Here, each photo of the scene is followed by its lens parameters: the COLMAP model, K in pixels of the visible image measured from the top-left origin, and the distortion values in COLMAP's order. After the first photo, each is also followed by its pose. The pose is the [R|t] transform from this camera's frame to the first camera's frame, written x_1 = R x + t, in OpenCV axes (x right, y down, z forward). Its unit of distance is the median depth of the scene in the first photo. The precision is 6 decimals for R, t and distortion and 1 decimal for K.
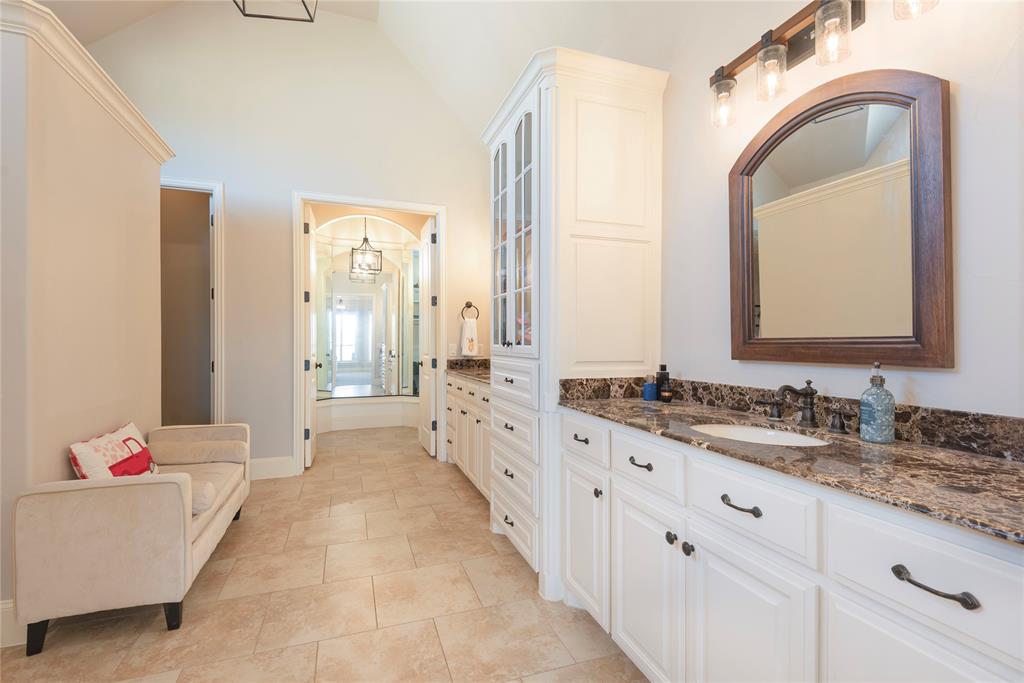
lens RADIAL K [[460.6, 0, 512.0], [0, 460.6, 341.5], [0, 0, 1]] dist [0.034123, -0.020857]
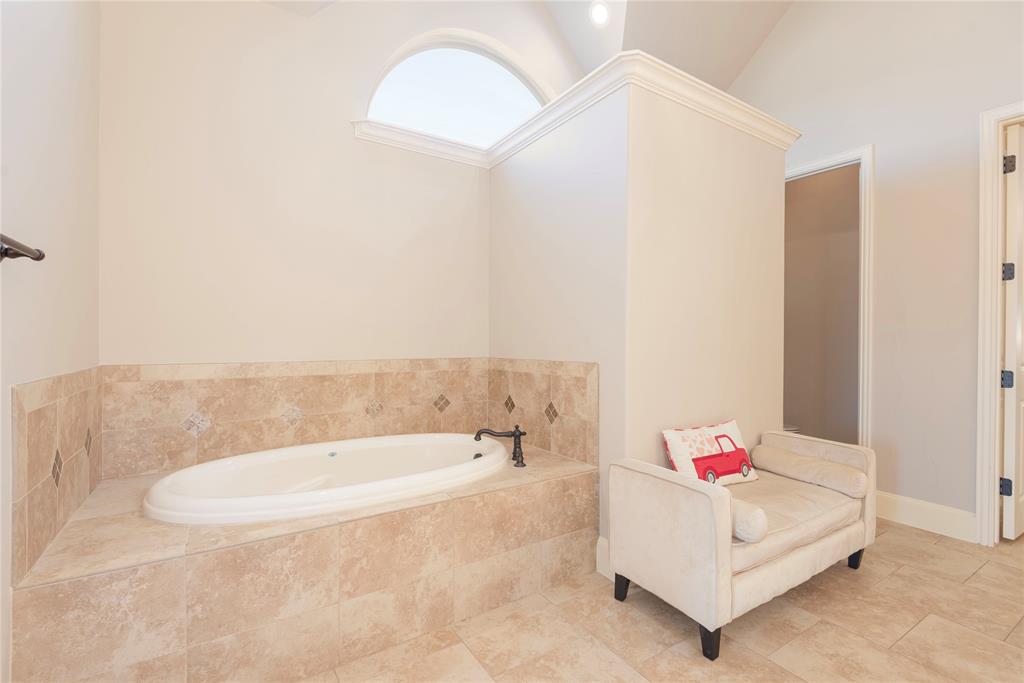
lens RADIAL K [[461.0, 0, 512.8], [0, 461.0, 338.8], [0, 0, 1]] dist [-0.002757, -0.000806]
pose [[0.217947, 0.004130, -0.975952, 0.042894], [-0.010894, 0.999939, 0.001799, 0.003842], [0.975900, 0.010240, 0.217979, 0.339546]]
